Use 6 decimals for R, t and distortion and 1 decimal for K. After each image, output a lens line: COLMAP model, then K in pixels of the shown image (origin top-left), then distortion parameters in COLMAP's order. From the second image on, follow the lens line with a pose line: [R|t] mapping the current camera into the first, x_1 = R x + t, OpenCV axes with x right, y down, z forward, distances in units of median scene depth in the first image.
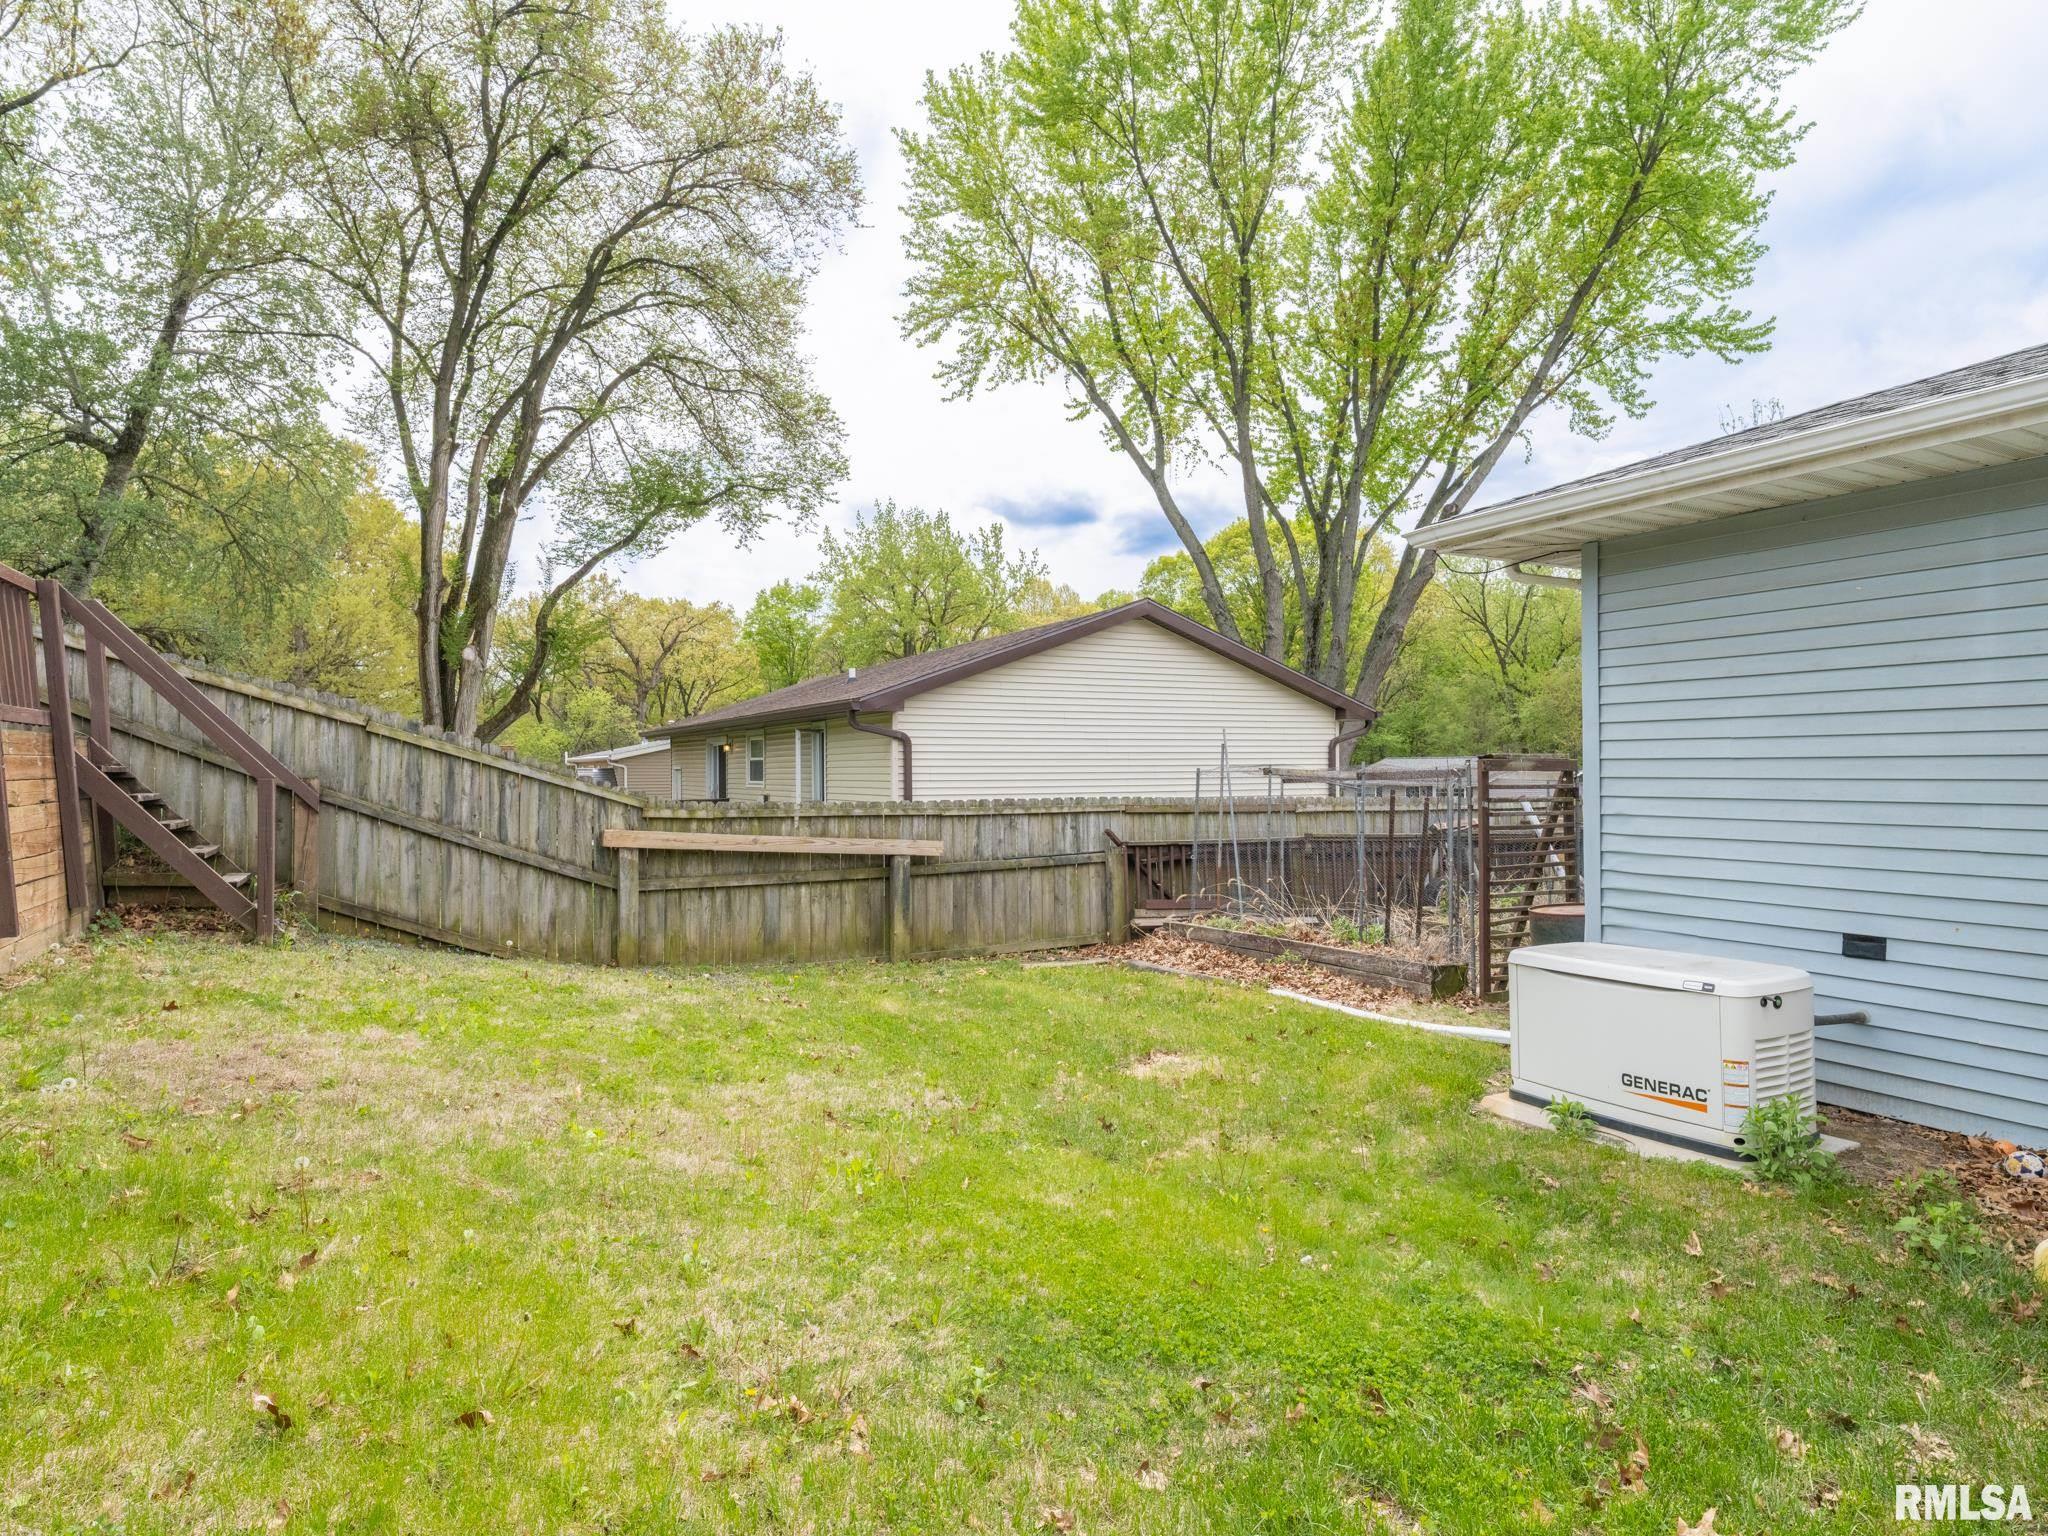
lens RADIAL K [[1170.1, 0, 1005.4], [0, 1170.1, 768.5], [0, 0, 1]] dist [0.003906, -0.000109]
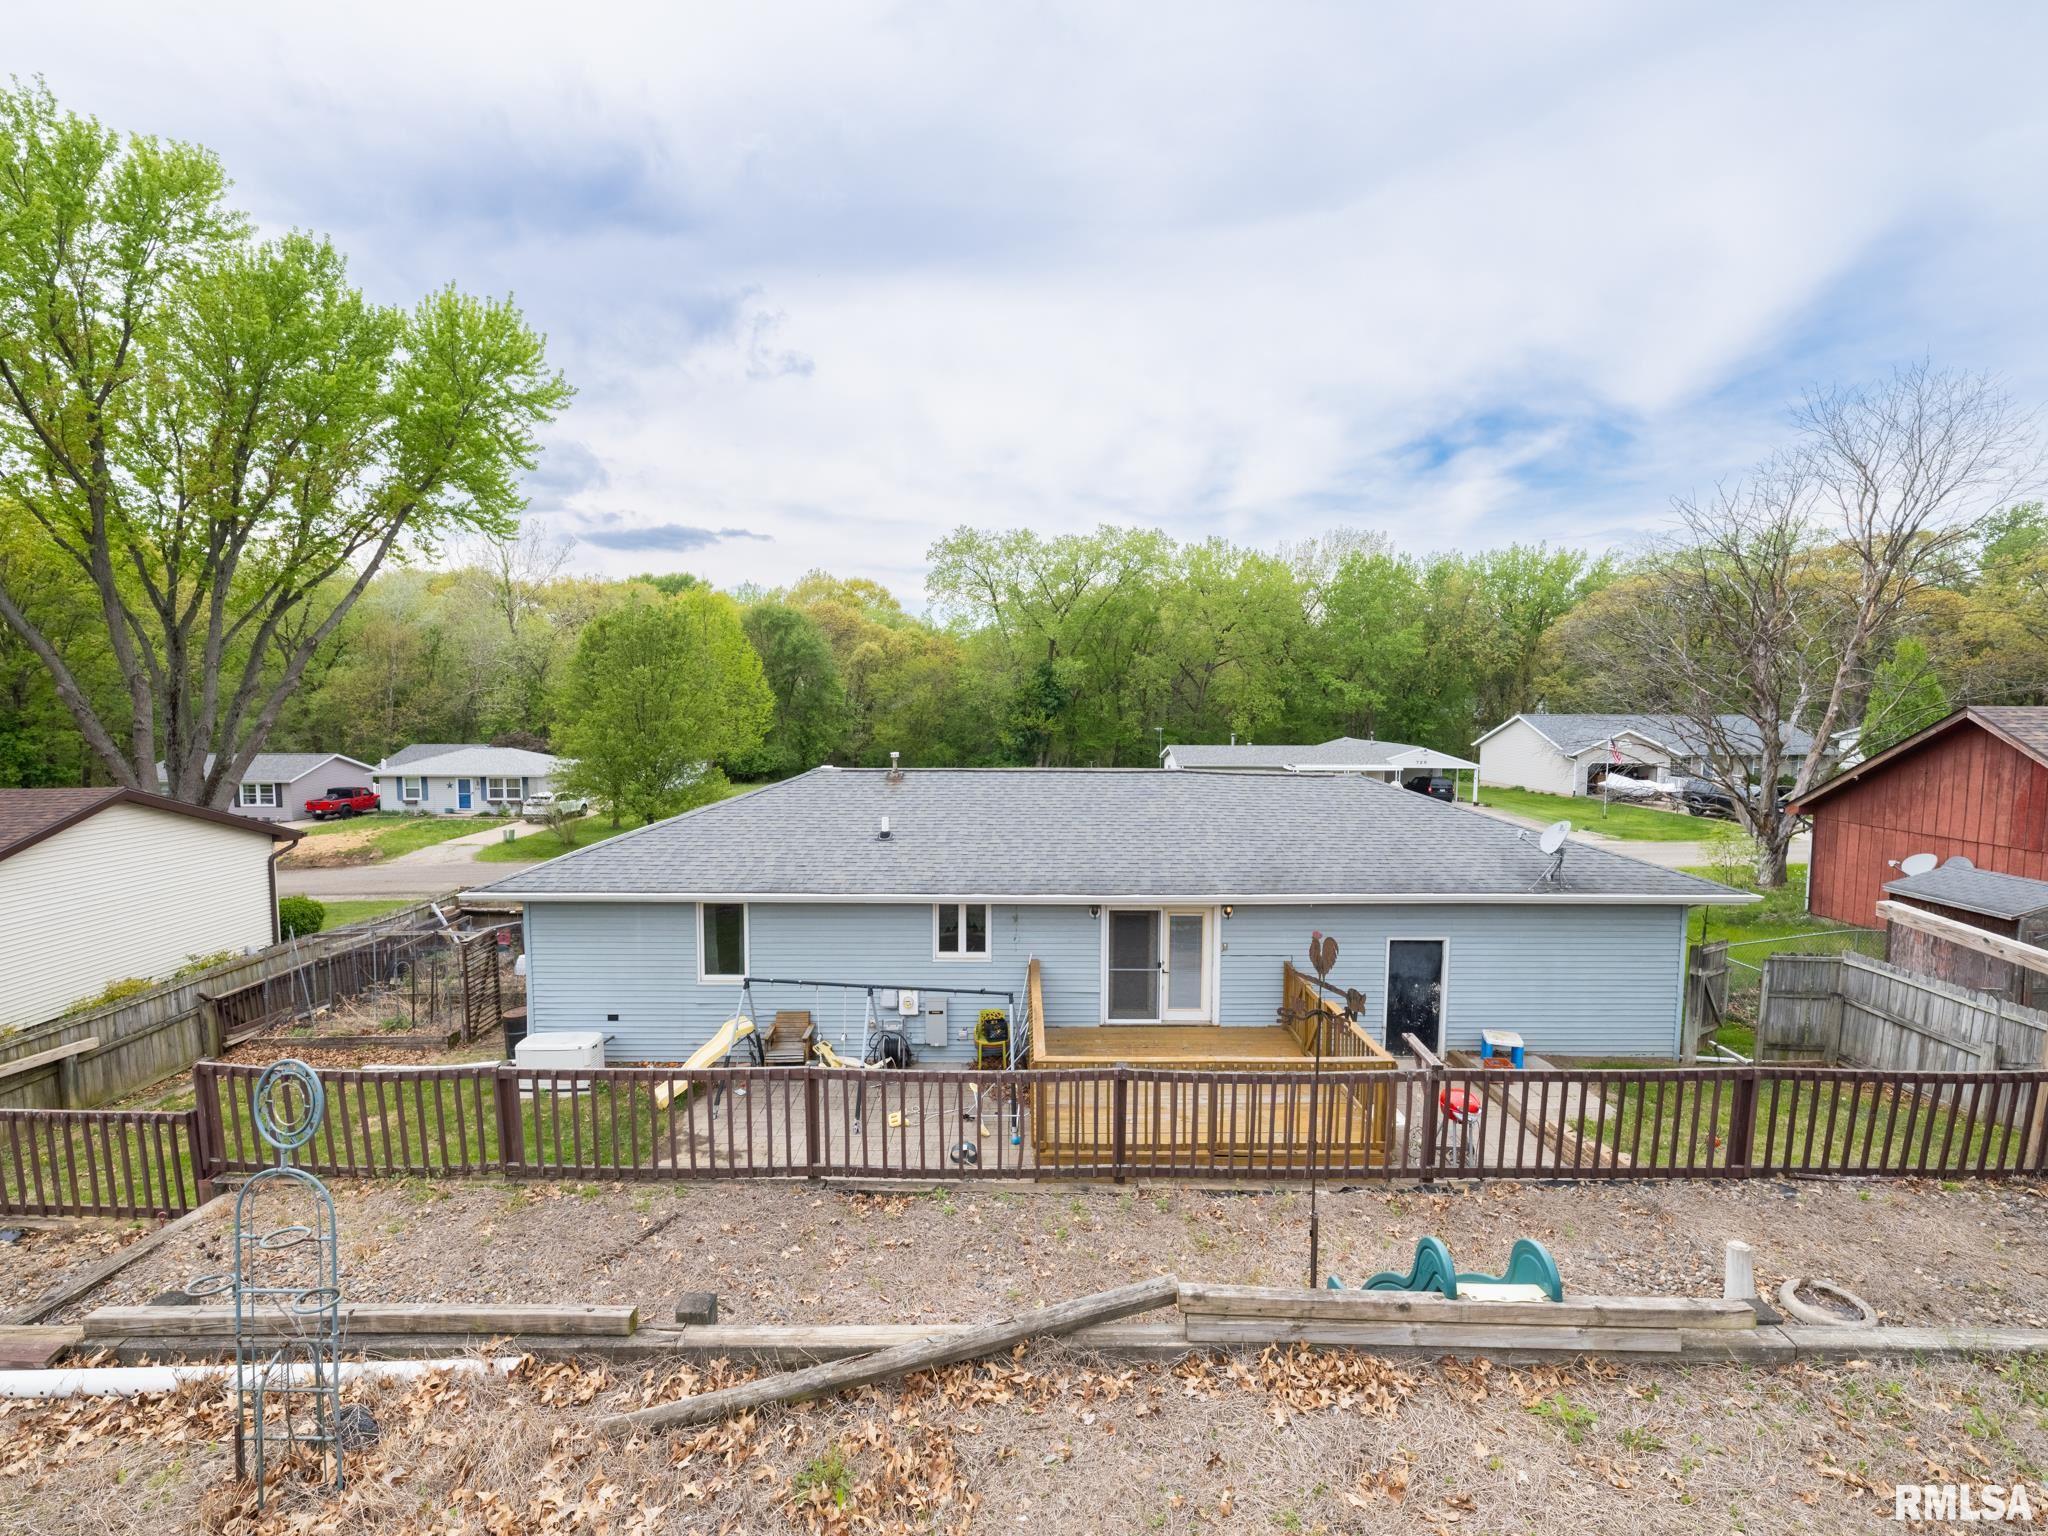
lens RADIAL K [[936.5, 0, 1024.0], [0, 936.5, 768.0], [0, 0, 1]] dist [-0.001079, 0.000683]
pose [[0.459898, -0.062231, 0.885789, -0.229886], [-0.004071, 0.997383, 0.072184, -0.158901], [-0.887963, -0.036803, 0.458441, -0.273659]]
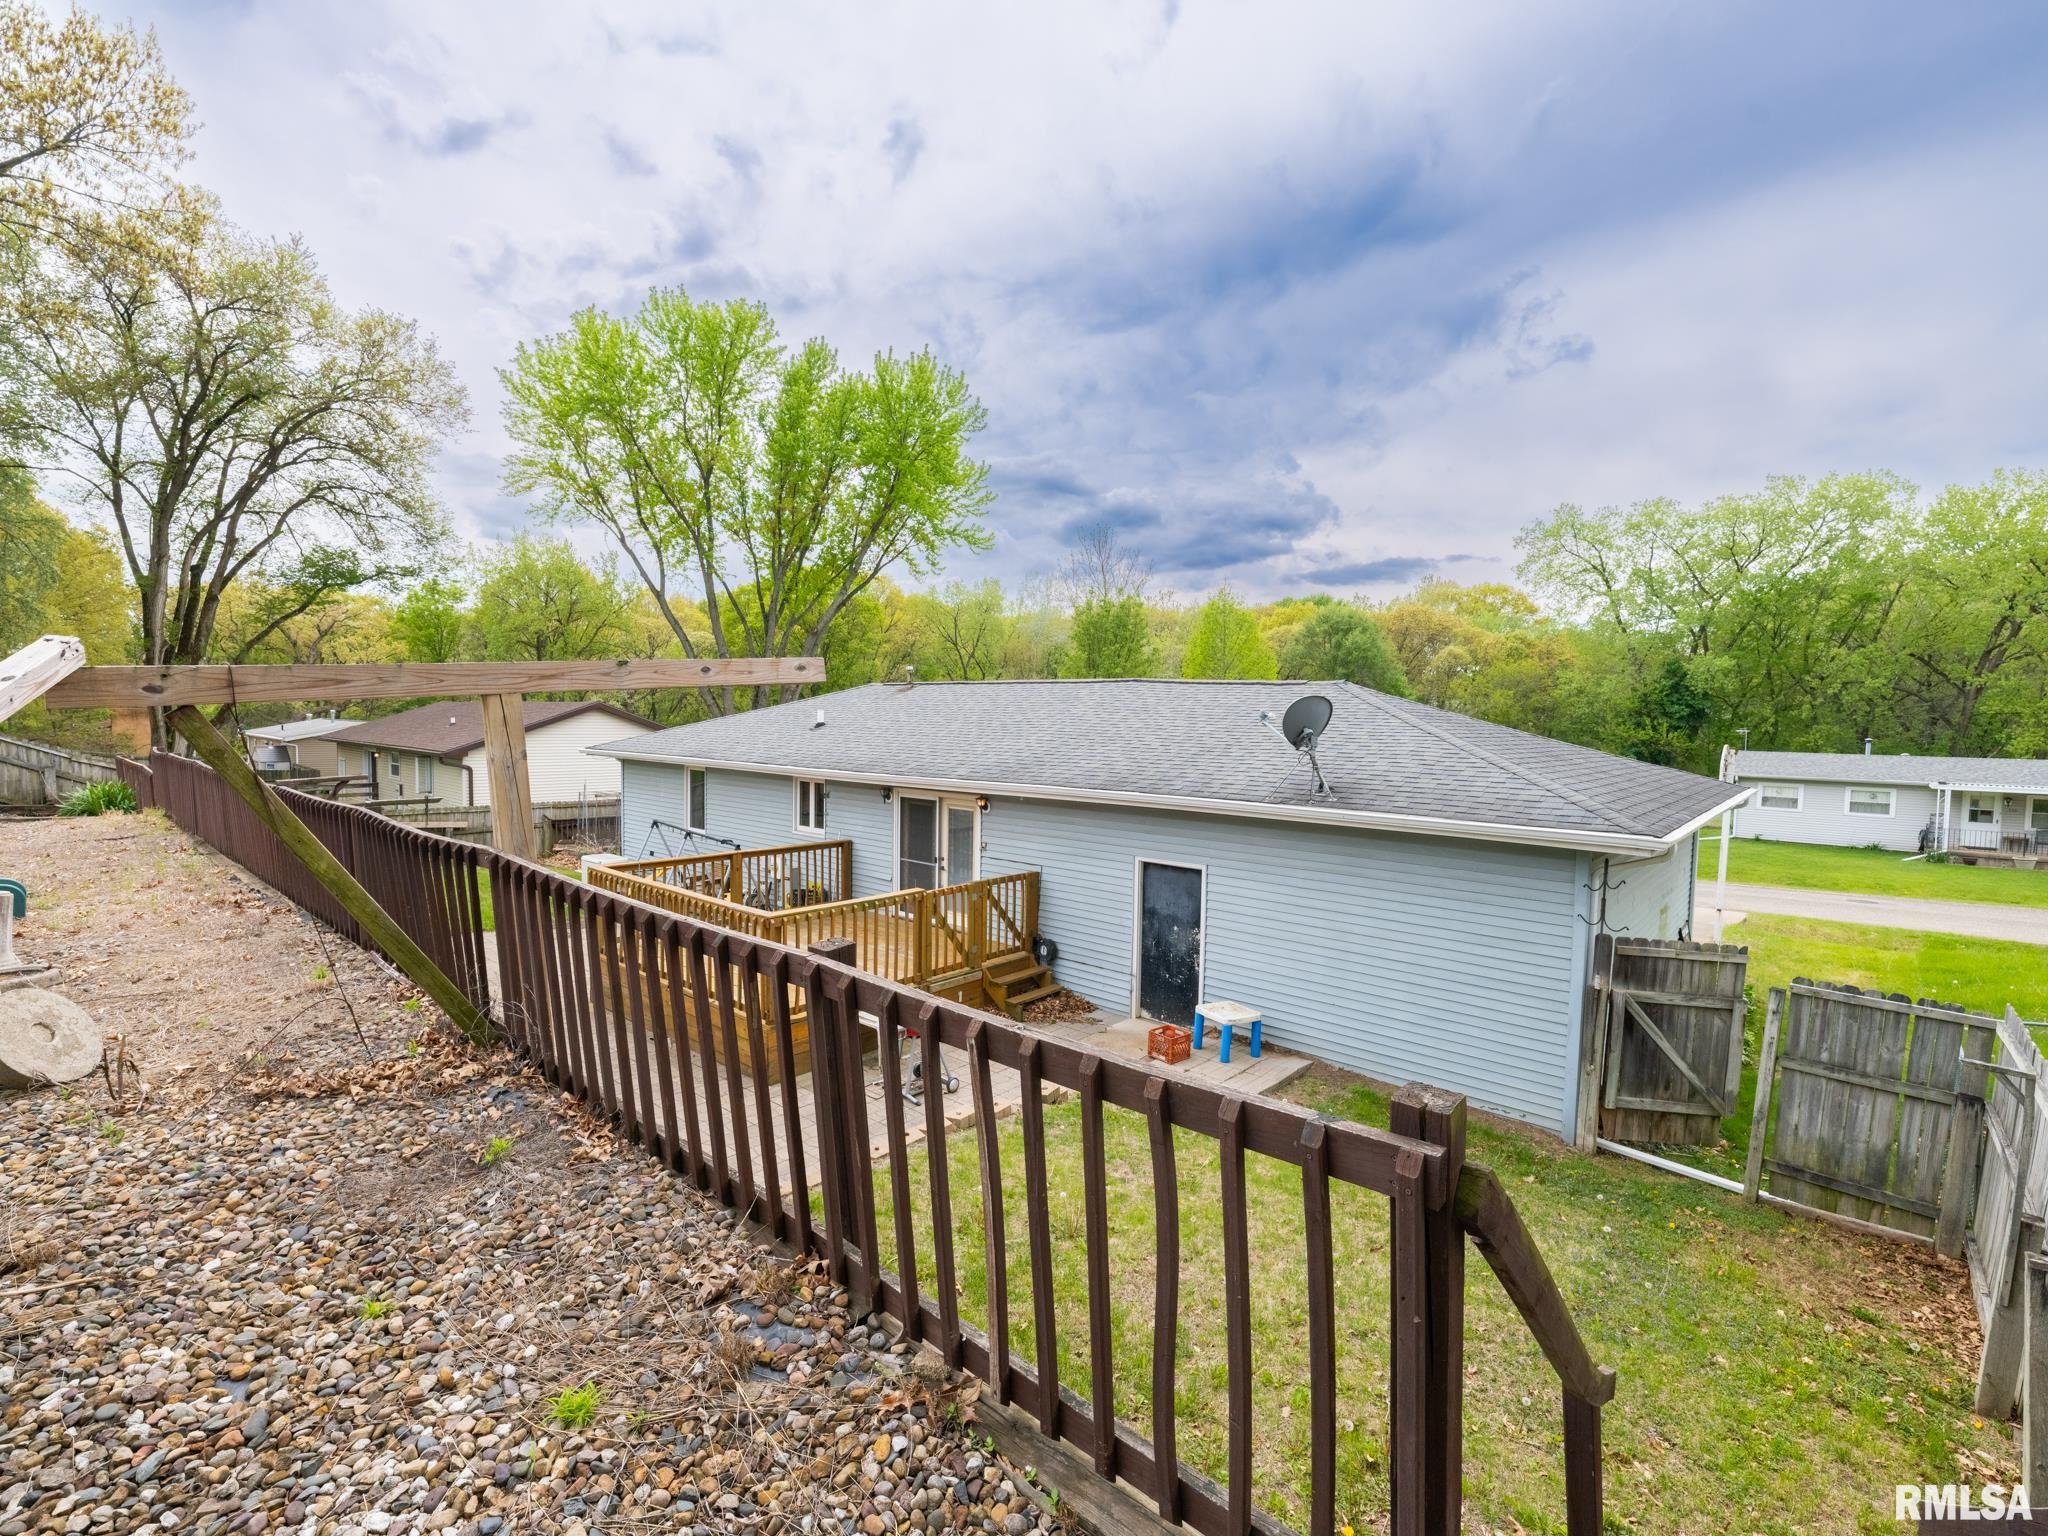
lens RADIAL K [[922.6, 0, 1024.0], [0, 922.6, 768.0], [0, 0, 1]] dist [-0.003239, -0.000285]
pose [[0.930905, 0.003787, 0.365243, 0.144169], [-0.025104, 0.998245, 0.053632, -0.082535], [-0.364399, -0.059095, 0.929366, -0.572828]]
